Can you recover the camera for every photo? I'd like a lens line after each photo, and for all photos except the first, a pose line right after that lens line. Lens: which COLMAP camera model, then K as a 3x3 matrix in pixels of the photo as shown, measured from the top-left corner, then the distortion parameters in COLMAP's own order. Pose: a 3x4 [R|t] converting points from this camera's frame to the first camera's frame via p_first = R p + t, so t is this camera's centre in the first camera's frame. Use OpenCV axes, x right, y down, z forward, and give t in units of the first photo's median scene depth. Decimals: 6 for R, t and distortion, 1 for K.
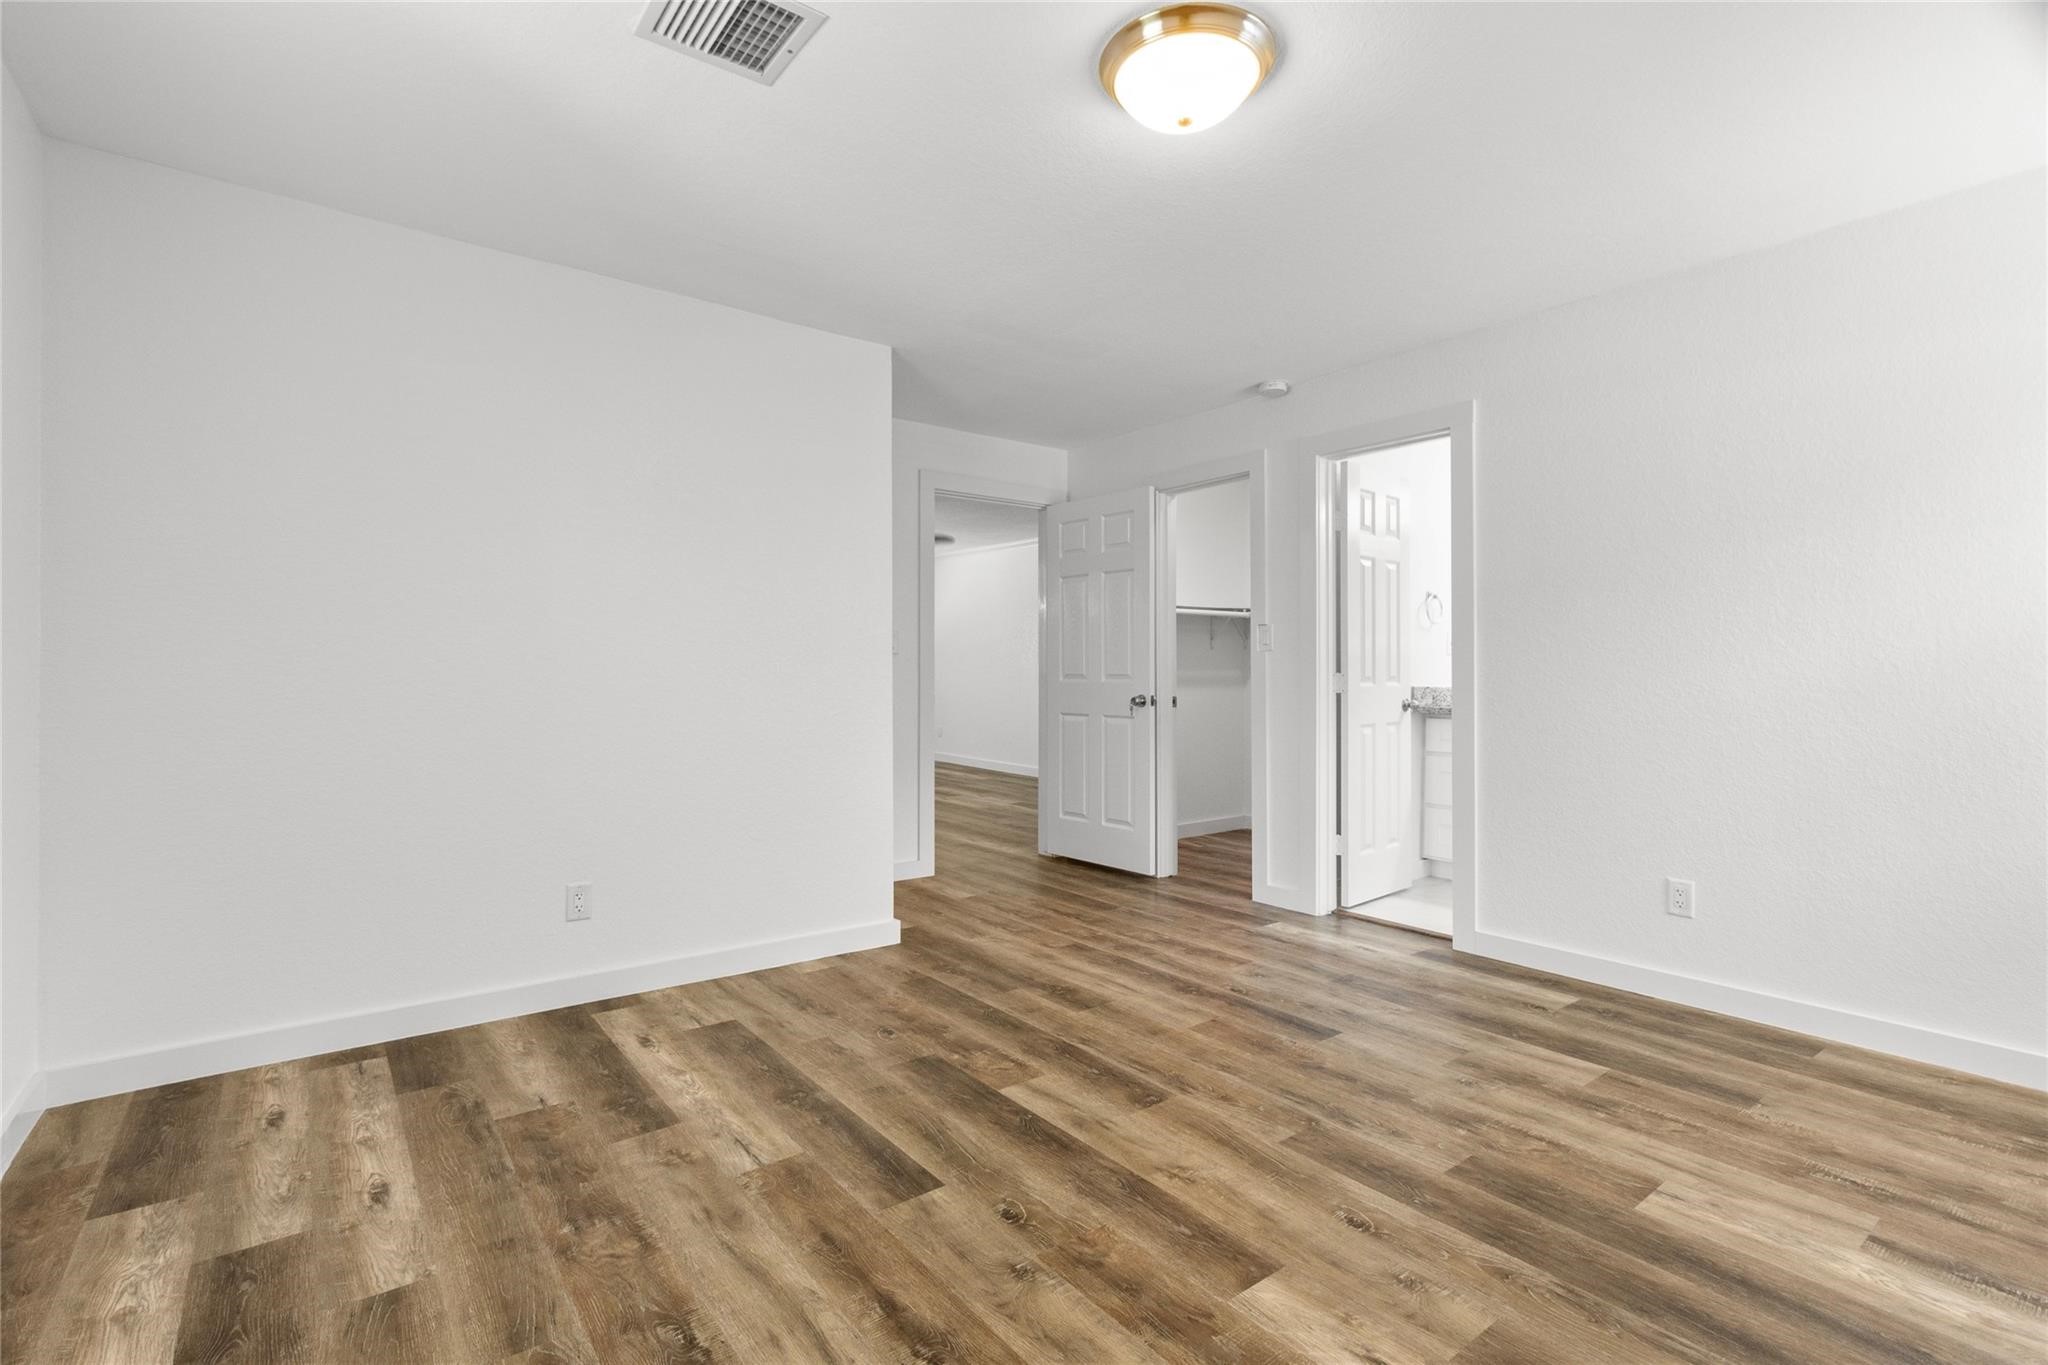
lens RADIAL K [[946.4, 0, 1024.0], [0, 946.4, 682.5], [0, 0, 1]] dist [0.002790, -0.001007]
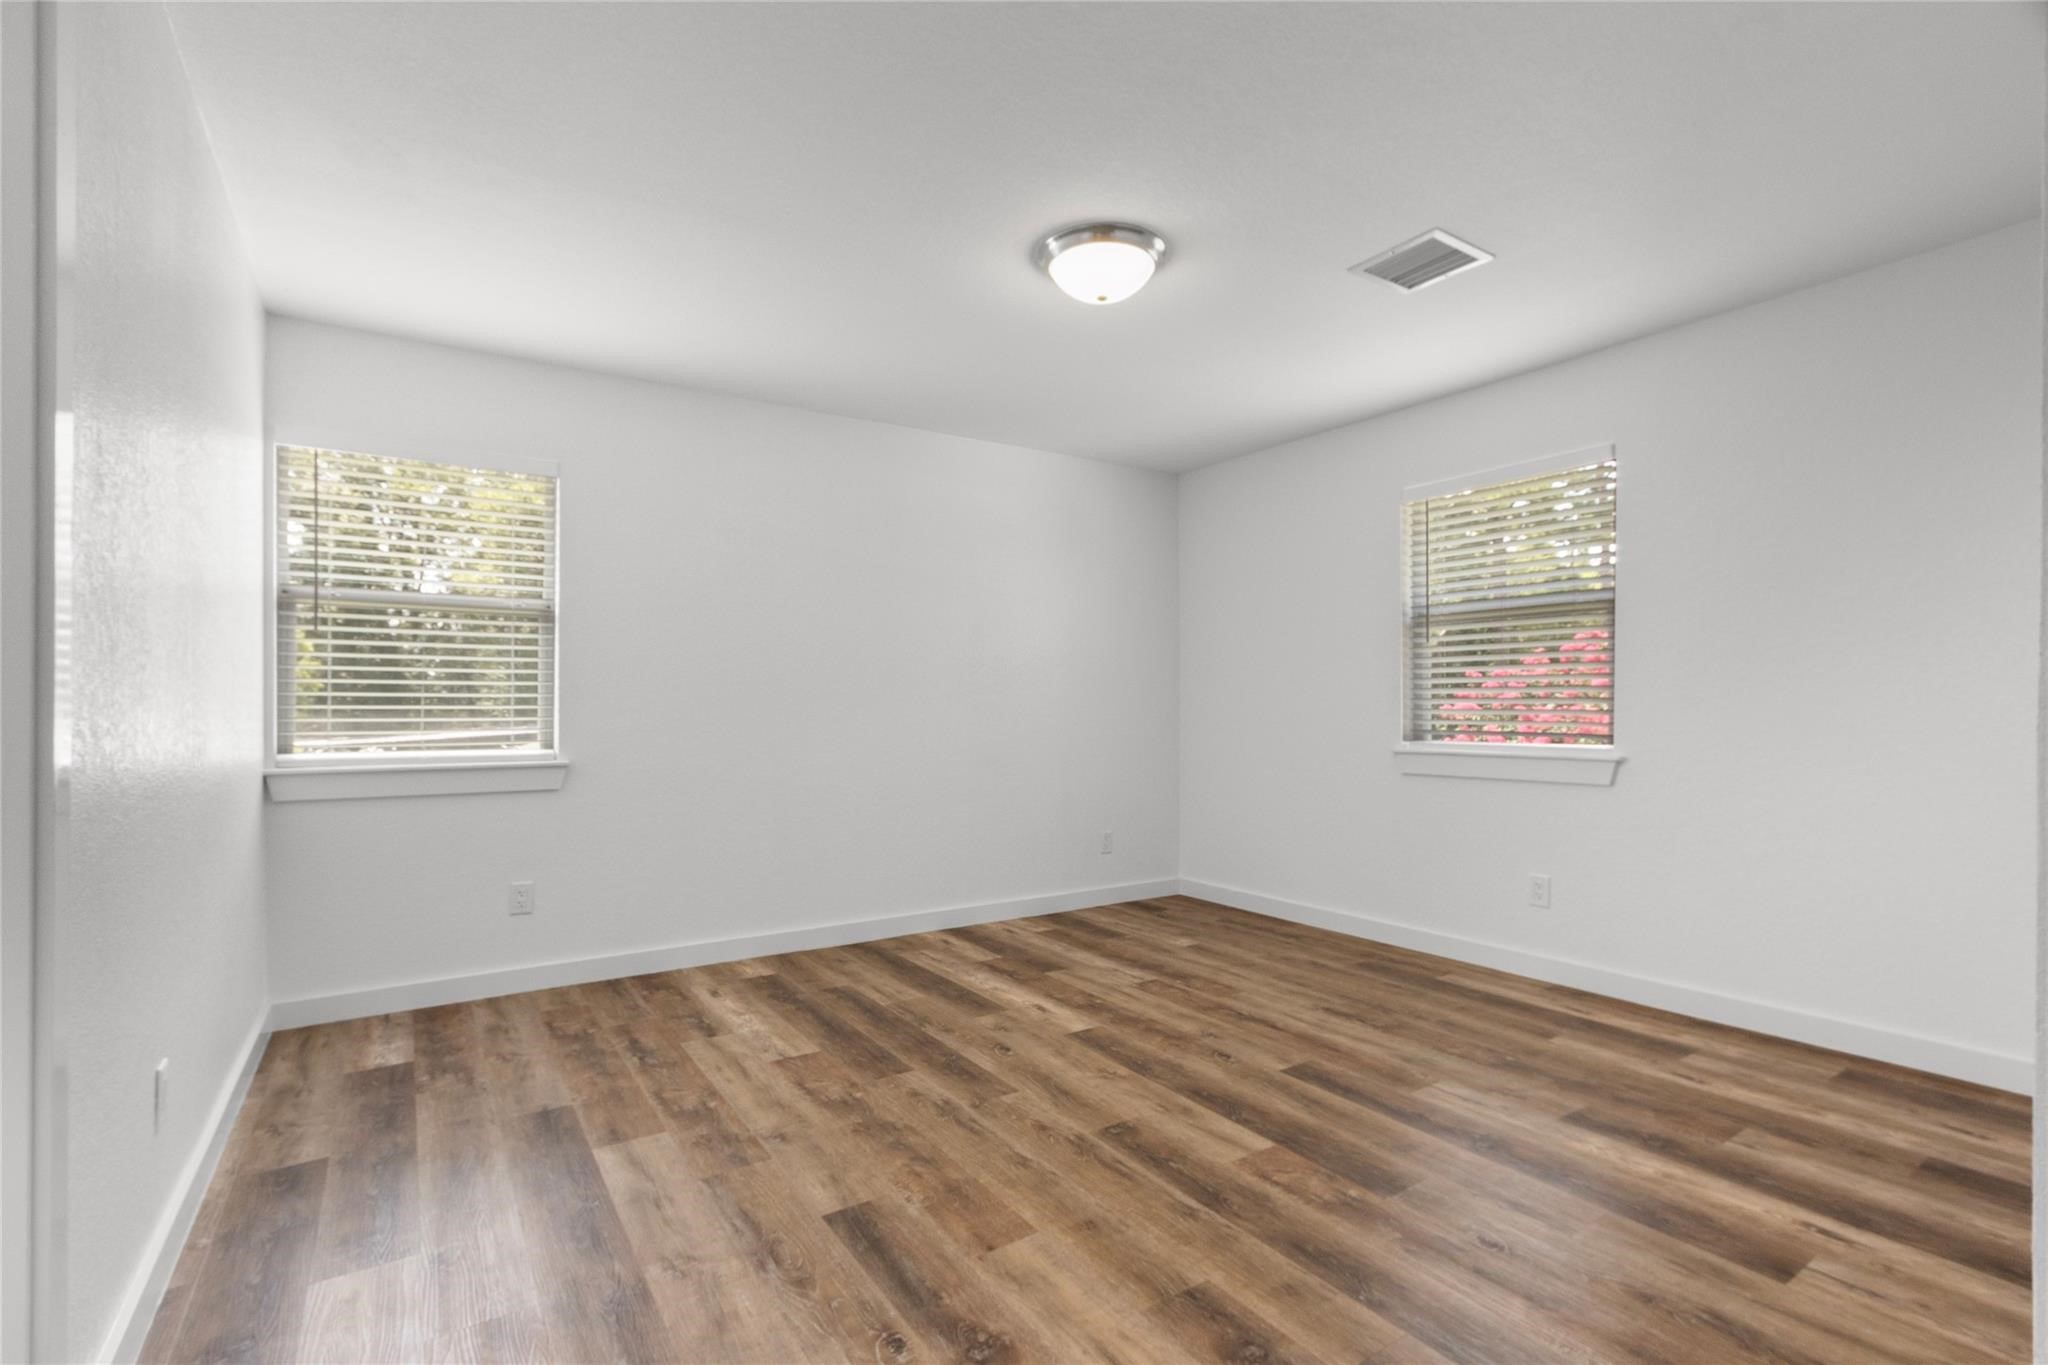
lens RADIAL K [[933.0, 0, 1029.7], [0, 933.0, 697.2], [0, 0, 1]] dist [0.002300, -0.000043]
pose [[-0.998116, 0.002580, 0.061299, 0.173703], [0.002578, 0.999997, -0.000113, -0.019699], [-0.061299, 0.000045, -0.998119, 2.110644]]
